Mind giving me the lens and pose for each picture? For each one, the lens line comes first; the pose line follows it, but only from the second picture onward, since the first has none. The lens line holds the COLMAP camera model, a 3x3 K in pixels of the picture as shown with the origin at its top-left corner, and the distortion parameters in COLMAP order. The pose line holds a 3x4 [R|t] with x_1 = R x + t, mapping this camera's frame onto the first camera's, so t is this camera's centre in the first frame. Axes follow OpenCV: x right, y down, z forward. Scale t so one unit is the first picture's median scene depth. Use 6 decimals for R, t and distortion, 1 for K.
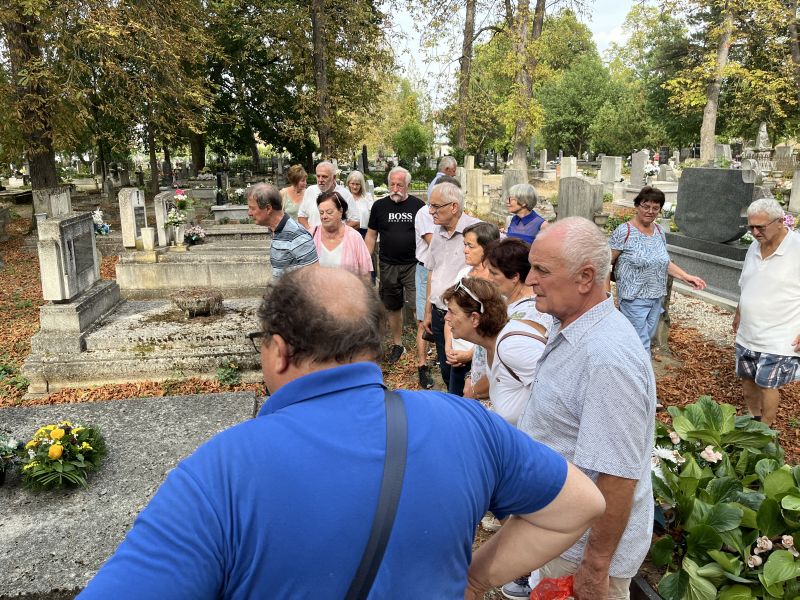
lens RADIAL K [[604.5, 0, 394.2], [0, 604.5, 301.1], [0, 0, 1]] dist [0.065313, -0.103337]
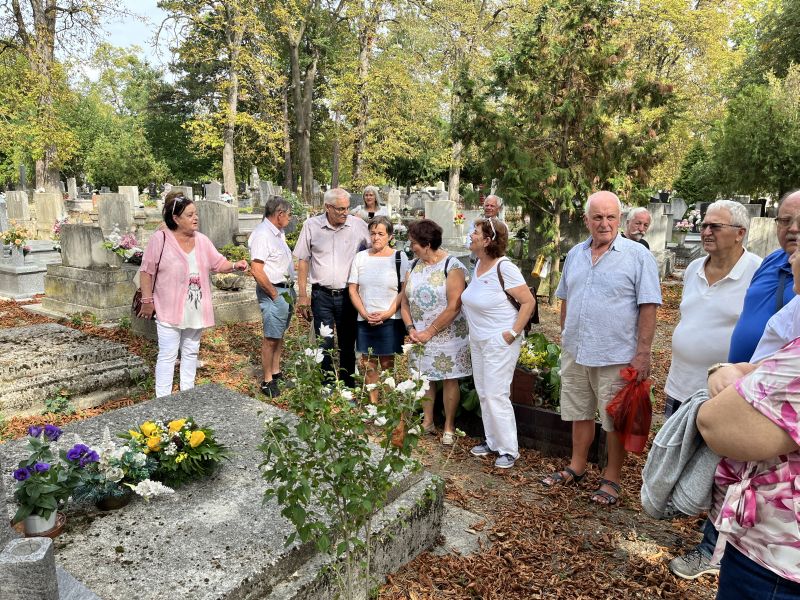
lens RADIAL K [[604.5, 0, 394.2], [0, 604.5, 301.1], [0, 0, 1]] dist [0.065313, -0.103337]
pose [[0.685448, -0.095082, 0.721887, -0.550805], [0.137979, 0.990435, -0.000561, 0.041548], [-0.714929, 0.099989, 0.692011, 0.054495]]
